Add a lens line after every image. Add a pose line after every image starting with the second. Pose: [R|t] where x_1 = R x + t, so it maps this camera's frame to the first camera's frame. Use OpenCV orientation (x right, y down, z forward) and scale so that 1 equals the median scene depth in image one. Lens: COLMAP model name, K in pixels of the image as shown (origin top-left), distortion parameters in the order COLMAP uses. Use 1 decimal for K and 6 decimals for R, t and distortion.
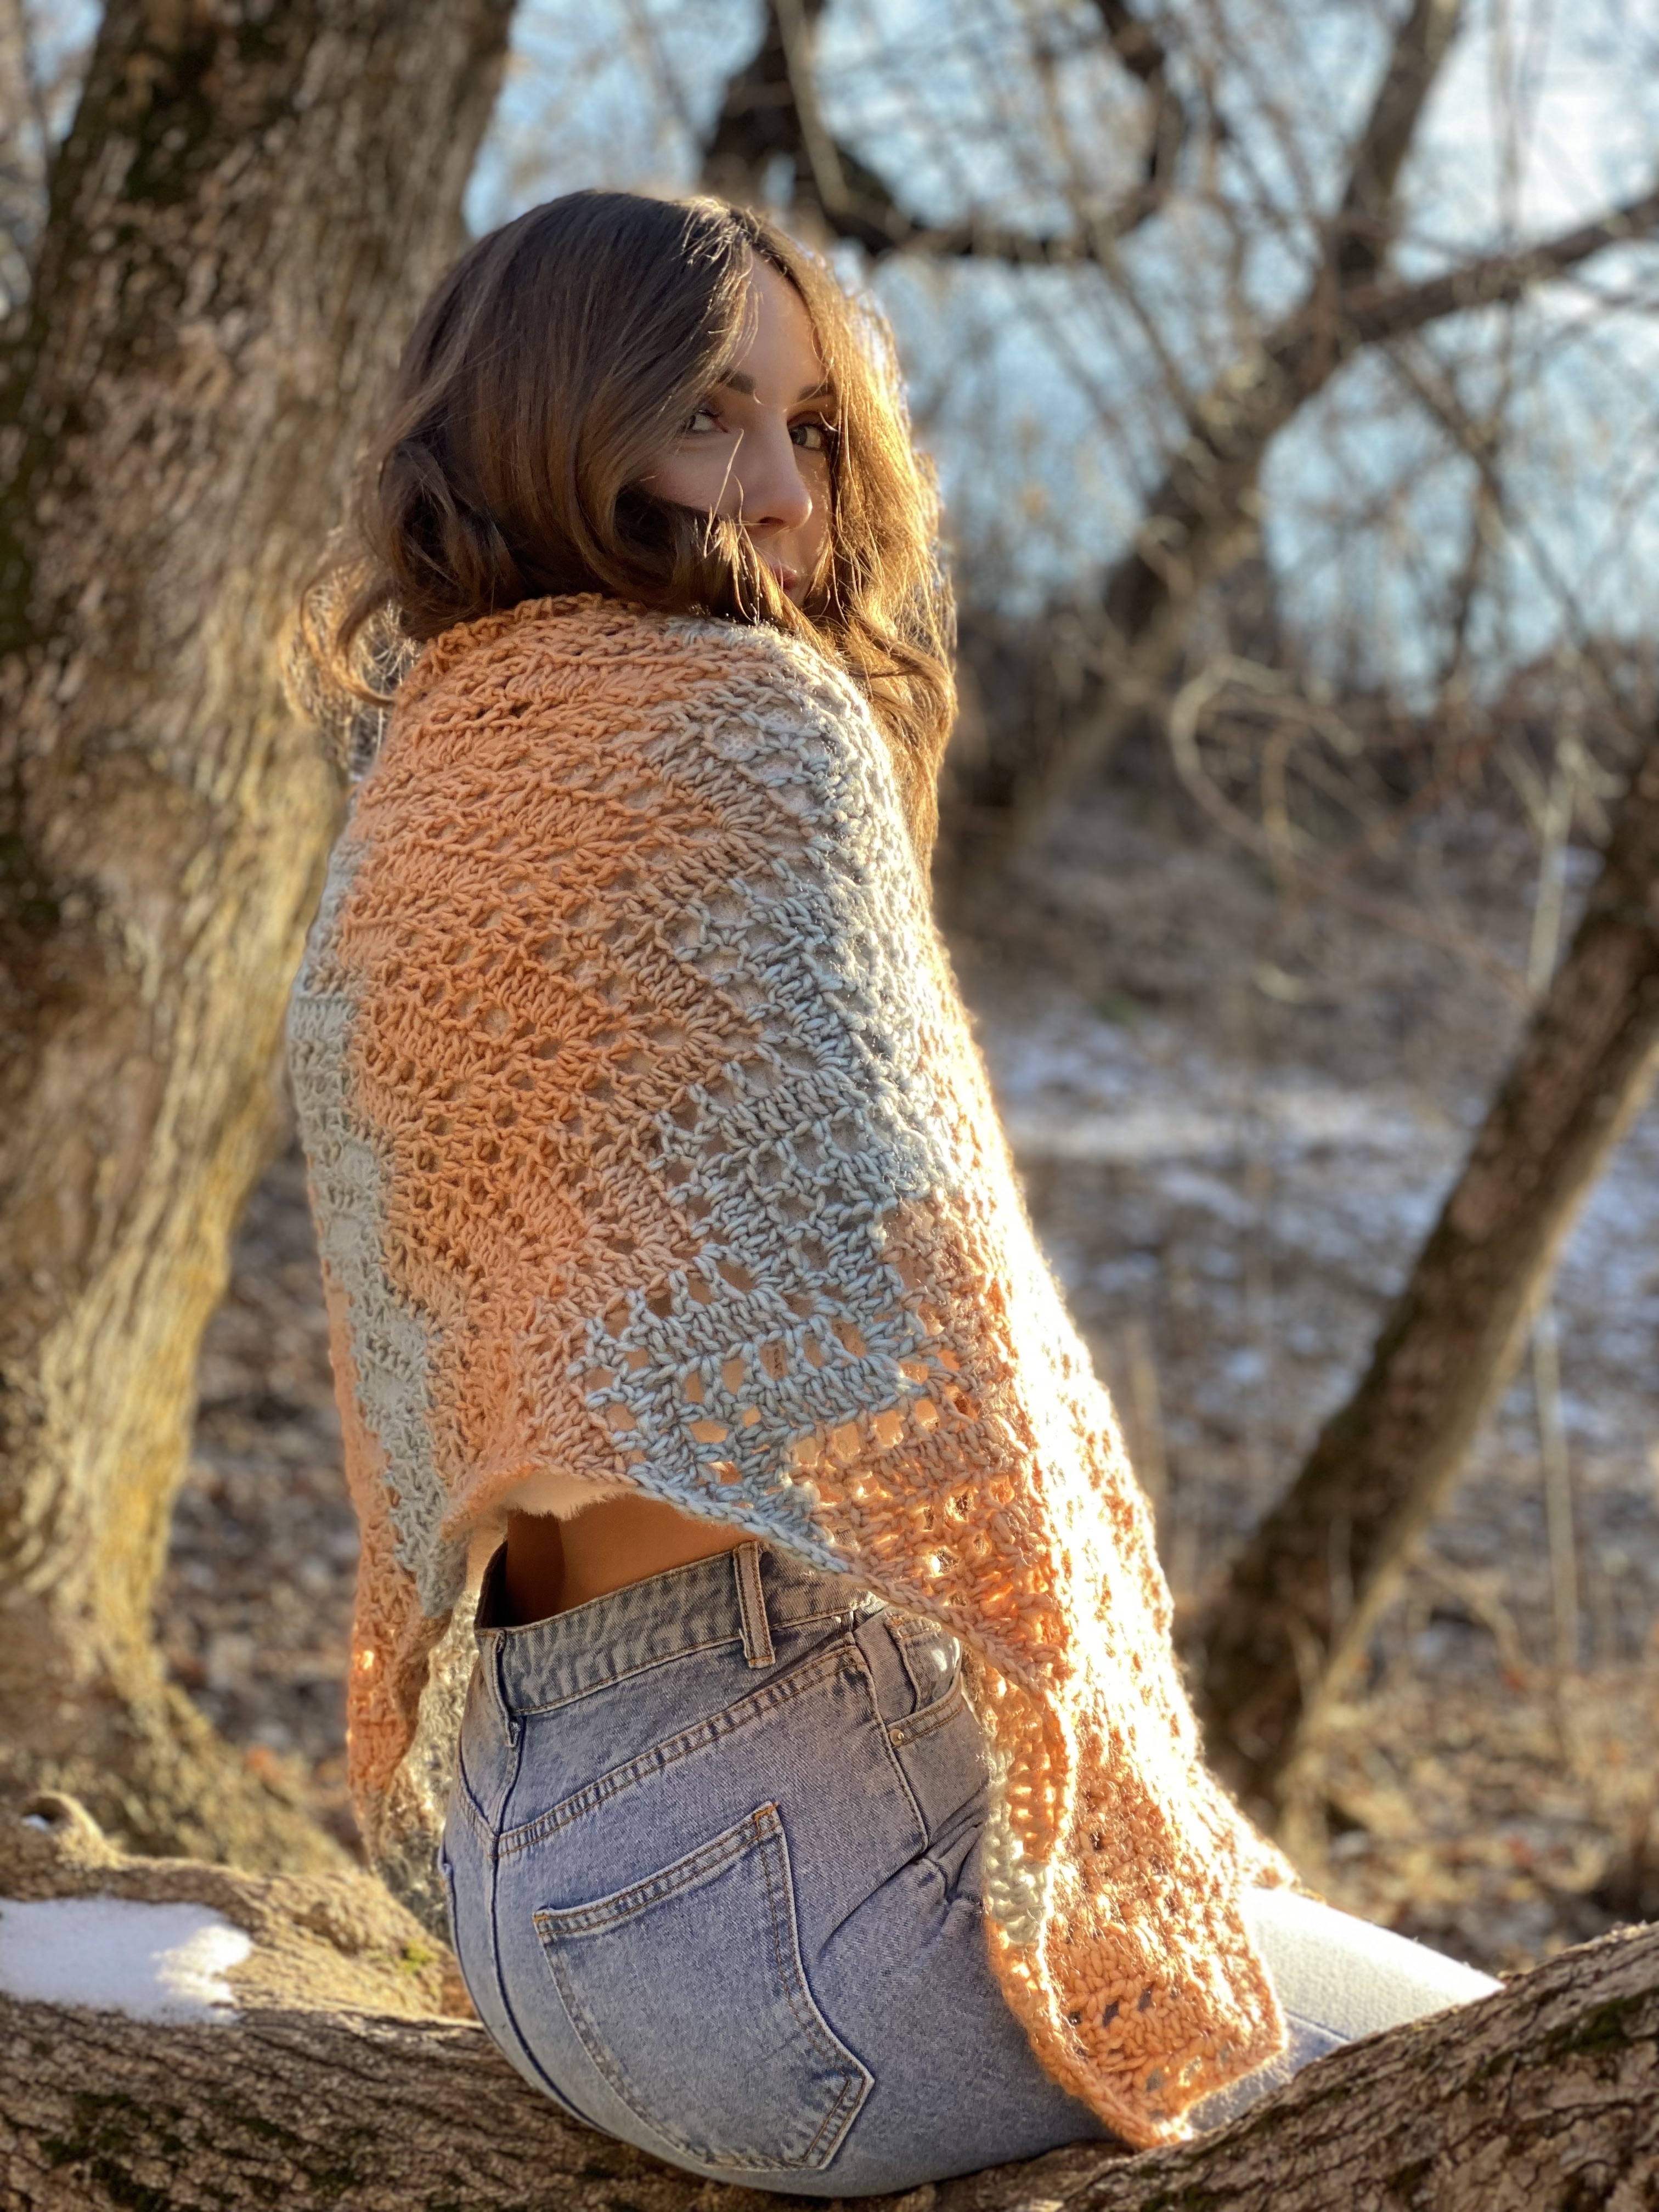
lens RADIAL K [[3606.3, 0, 830.1], [0, 3606.3, 1119.7], [0, 0, 1]] dist [0.141218, -0.287605]
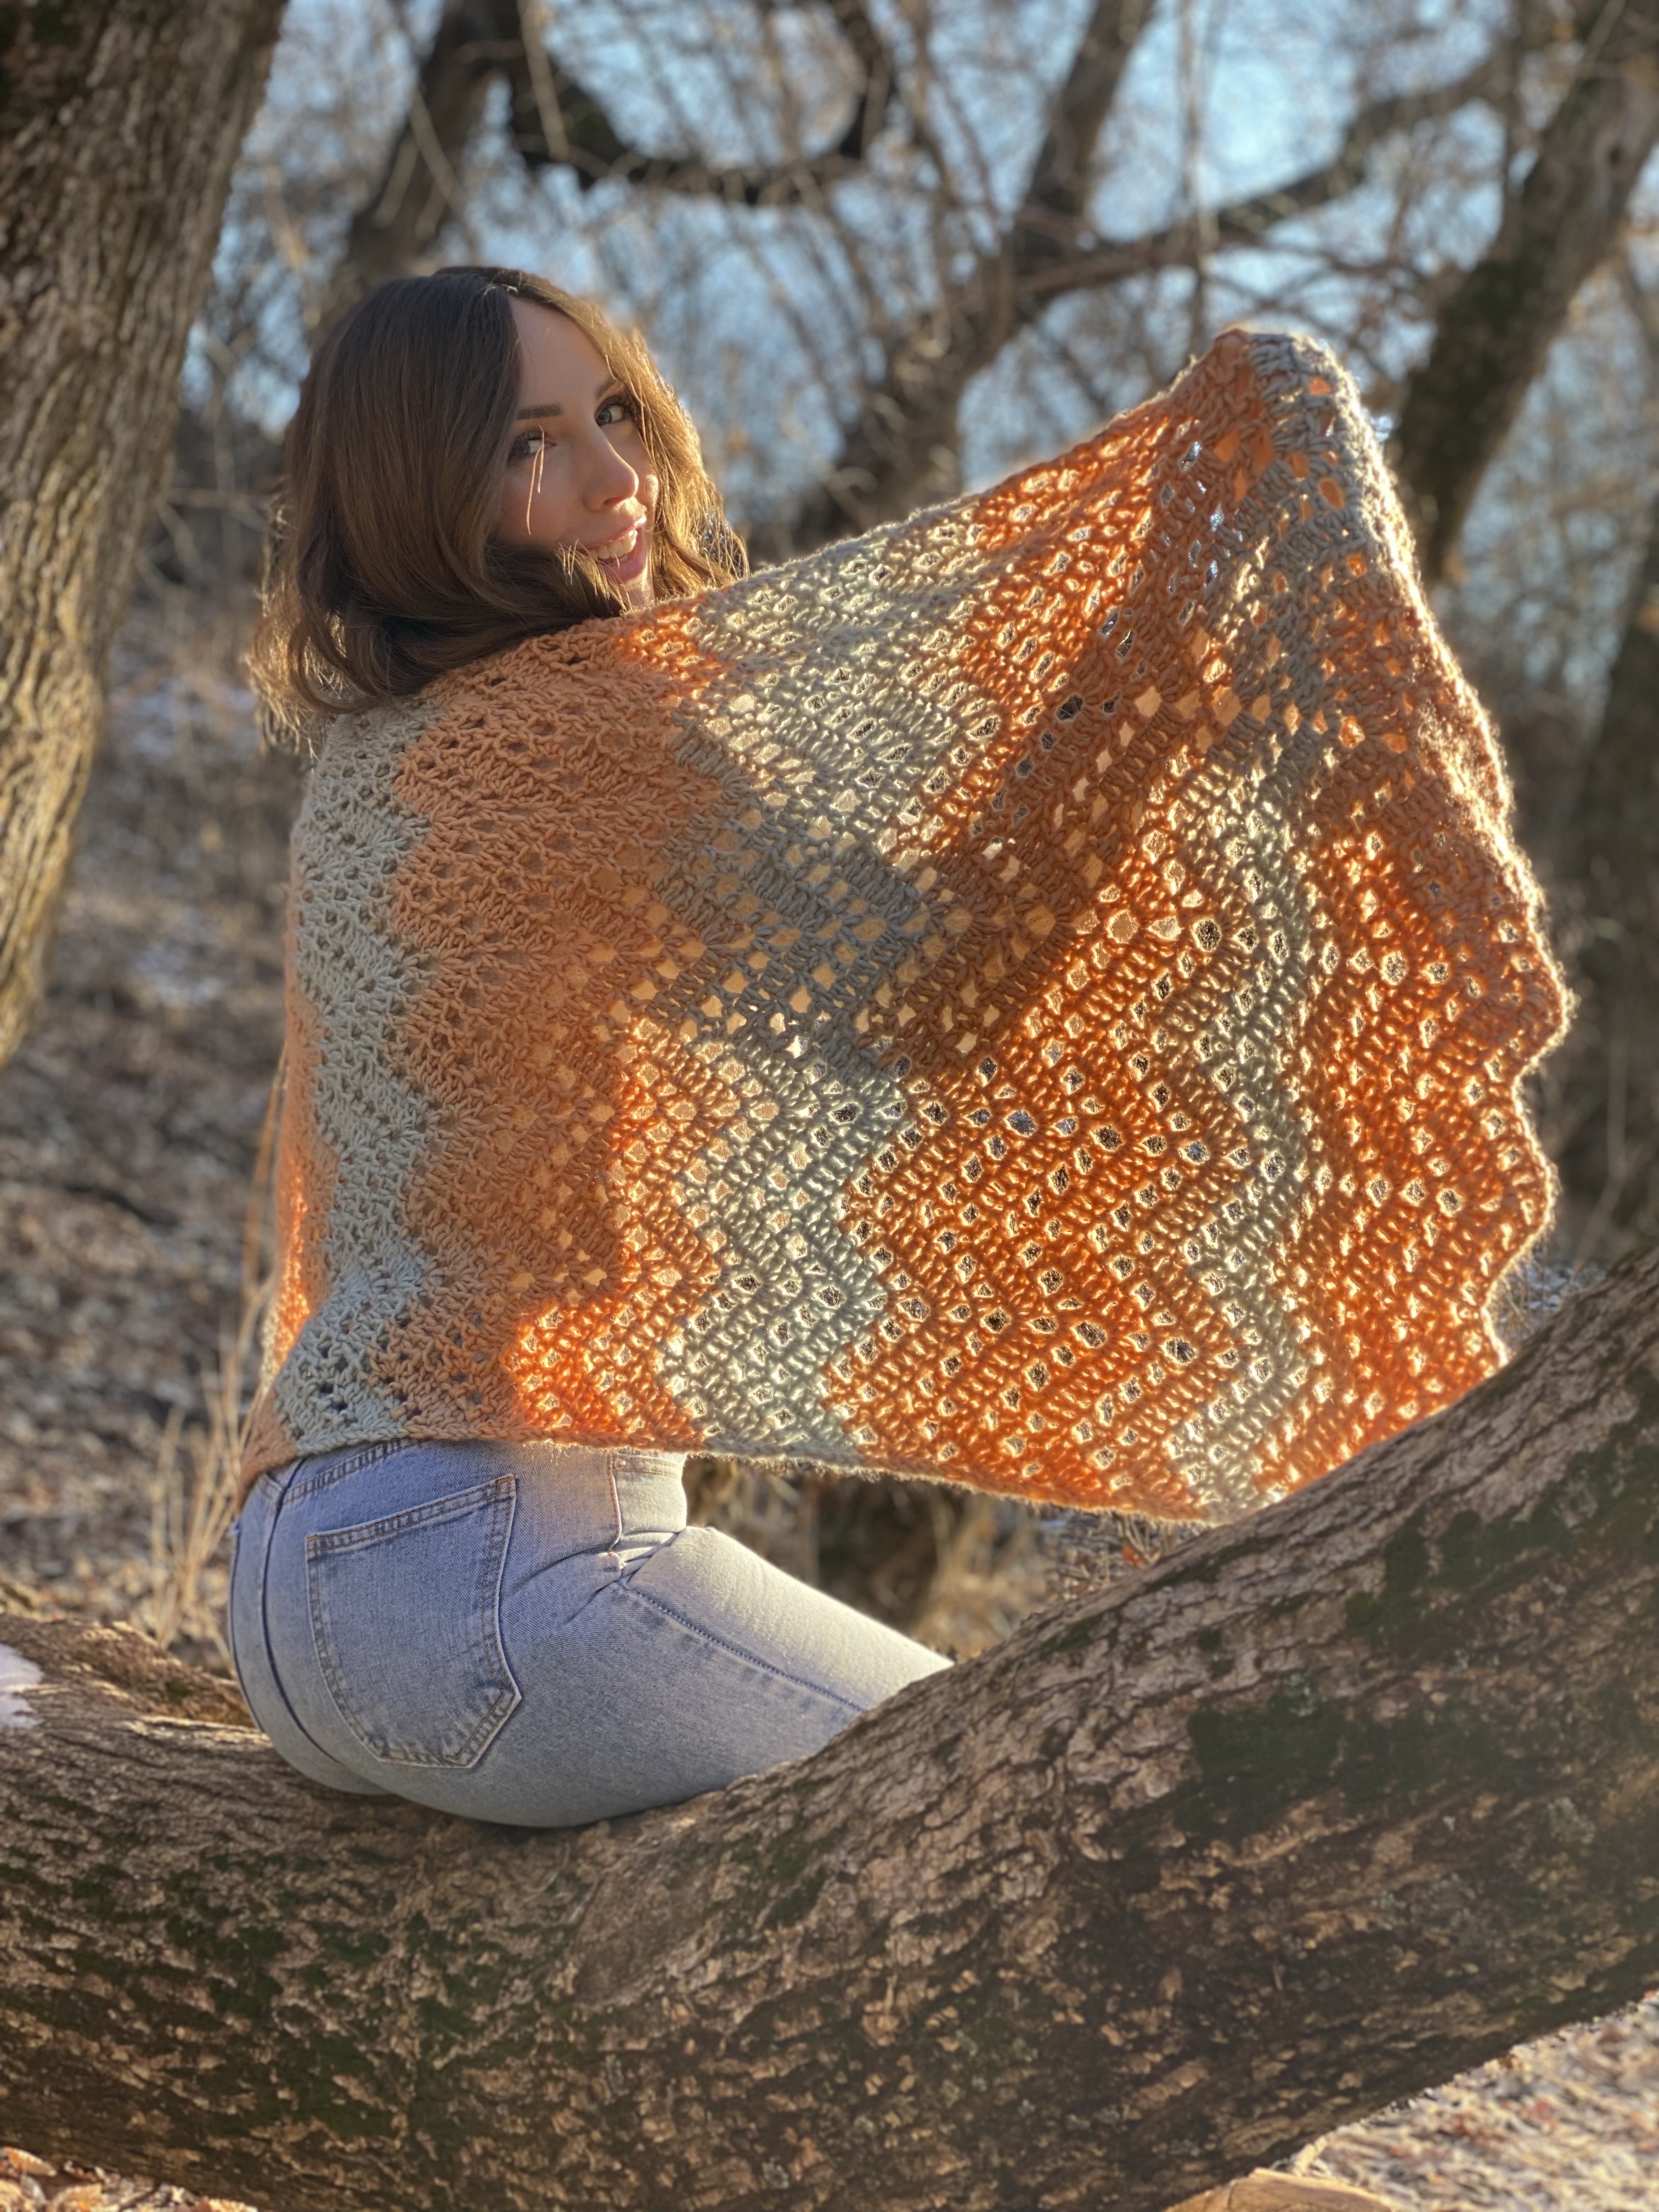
lens RADIAL K [[3606.3, 0, 830.1], [0, 3606.3, 1119.7], [0, 0, 1]] dist [0.141218, -0.287605]
pose [[0.995327, 0.036751, 0.089298, -0.008535], [-0.038997, 0.998962, 0.023537, 0.002789], [-0.088340, -0.026909, 0.995727, -0.143417]]
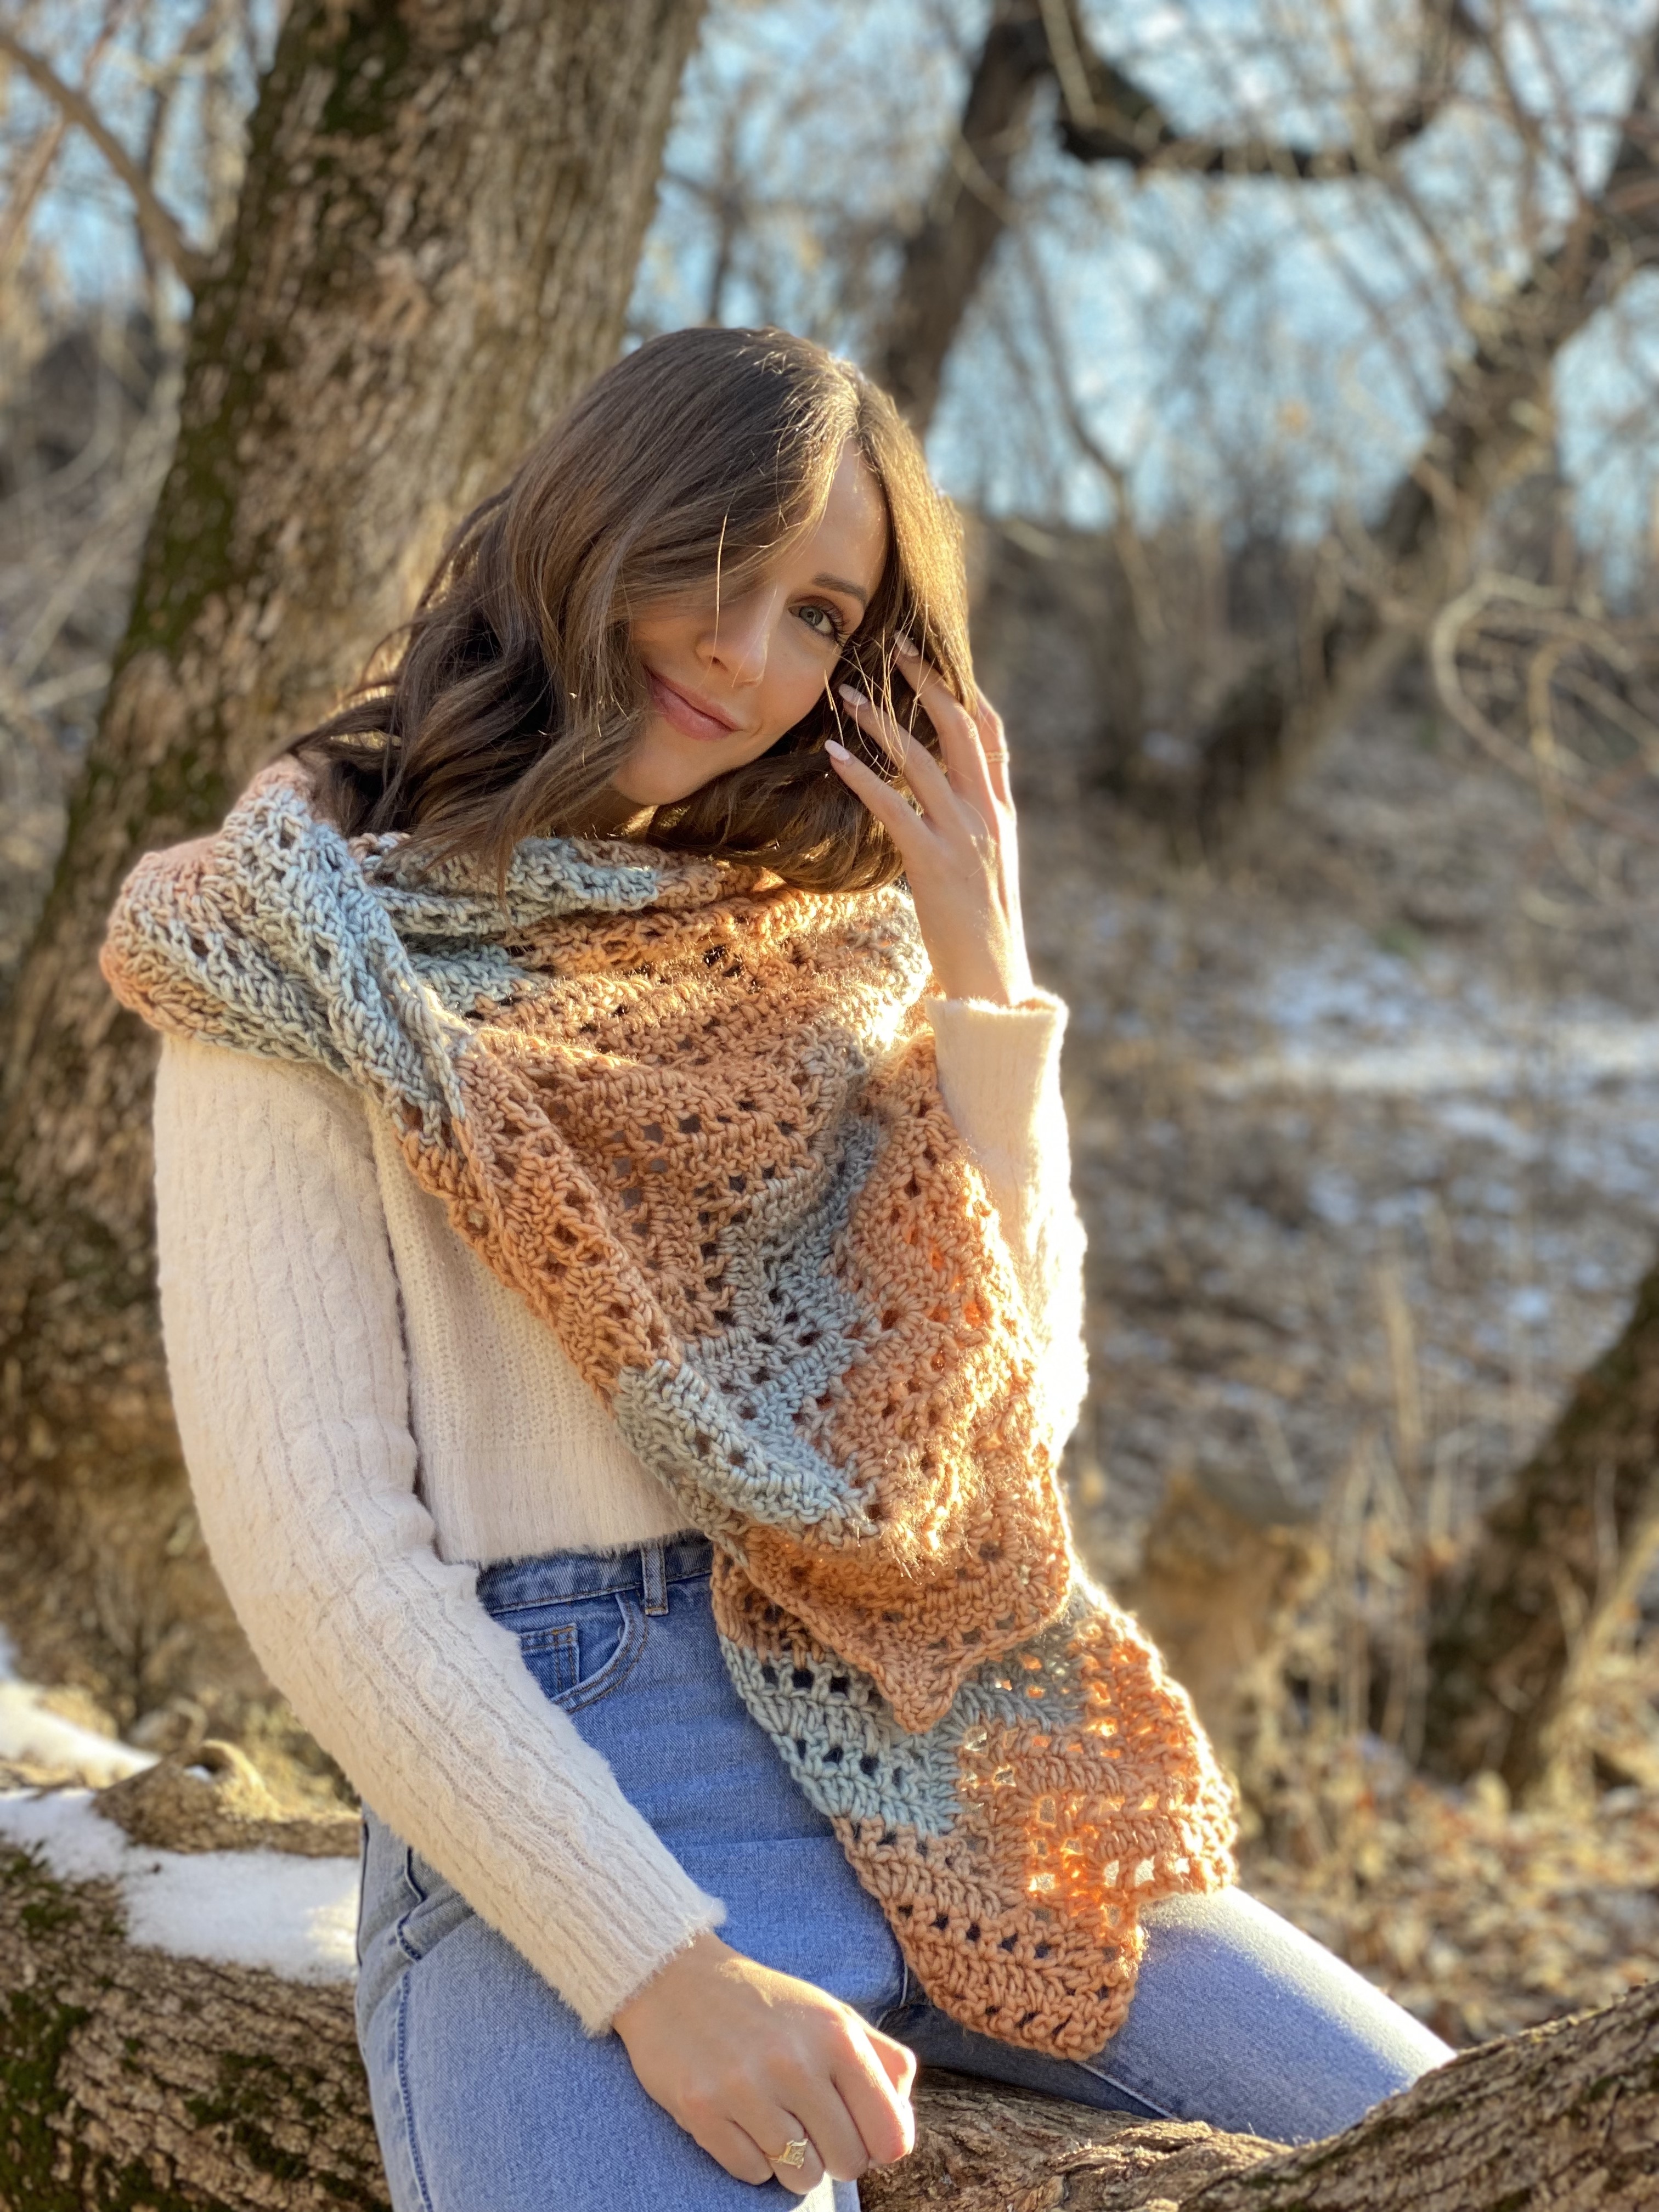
lens RADIAL K [[3601.9, 0, 769.2], [0, 3601.9, 1098.8], [0, 0, 1]] dist [0.145498, -0.262579]
pose [[0.995171, -0.007320, -0.097885, 0.022427], [0.008471, 0.999900, 0.011353, 0.000252], [0.097792, -0.012128, 0.995133, 0.025841]]
